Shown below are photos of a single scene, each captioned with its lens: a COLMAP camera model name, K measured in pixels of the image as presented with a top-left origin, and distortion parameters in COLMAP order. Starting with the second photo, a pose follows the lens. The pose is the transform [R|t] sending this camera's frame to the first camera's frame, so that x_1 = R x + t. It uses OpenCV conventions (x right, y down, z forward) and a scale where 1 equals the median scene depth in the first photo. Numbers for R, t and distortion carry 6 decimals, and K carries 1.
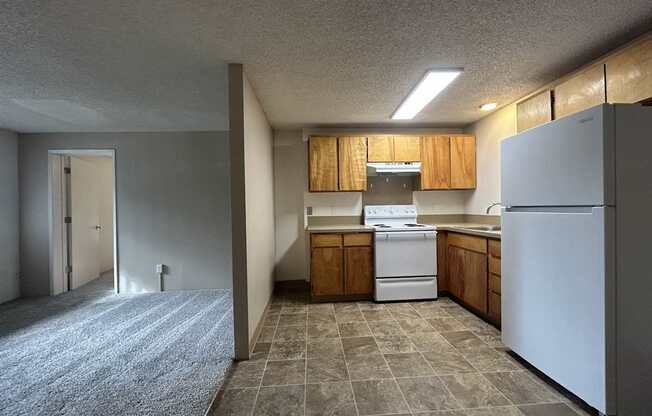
lens RADIAL K [[265.4, 0, 326.0], [0, 265.4, 208.0], [0, 0, 1]] dist [-0.000752, -0.000001]
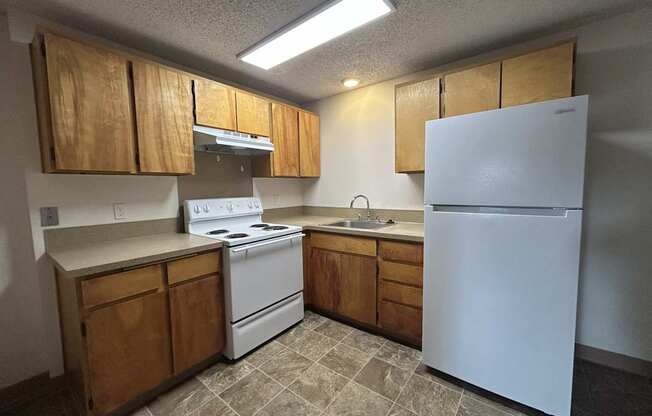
lens RADIAL K [[265.4, 0, 326.0], [0, 265.4, 208.0], [0, 0, 1]] dist [-0.000752, -0.000001]
pose [[0.661552, -0.054748, 0.747898, -0.093217], [0.006597, 0.997718, 0.067199, -0.031113], [-0.749870, -0.039522, 0.660404, 0.416615]]
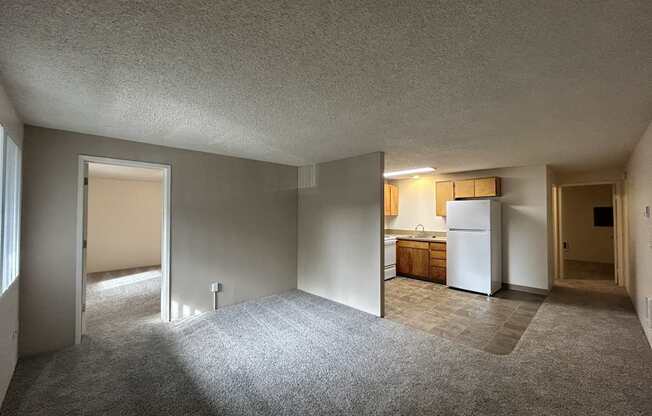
lens RADIAL K [[265.4, 0, 326.0], [0, 265.4, 208.0], [0, 0, 1]] dist [-0.000752, -0.000001]
pose [[0.753062, 0.036025, 0.656962, -1.074805], [-0.019195, 0.999278, -0.032793, -0.057164], [-0.657669, 0.012085, 0.753210, -0.064166]]
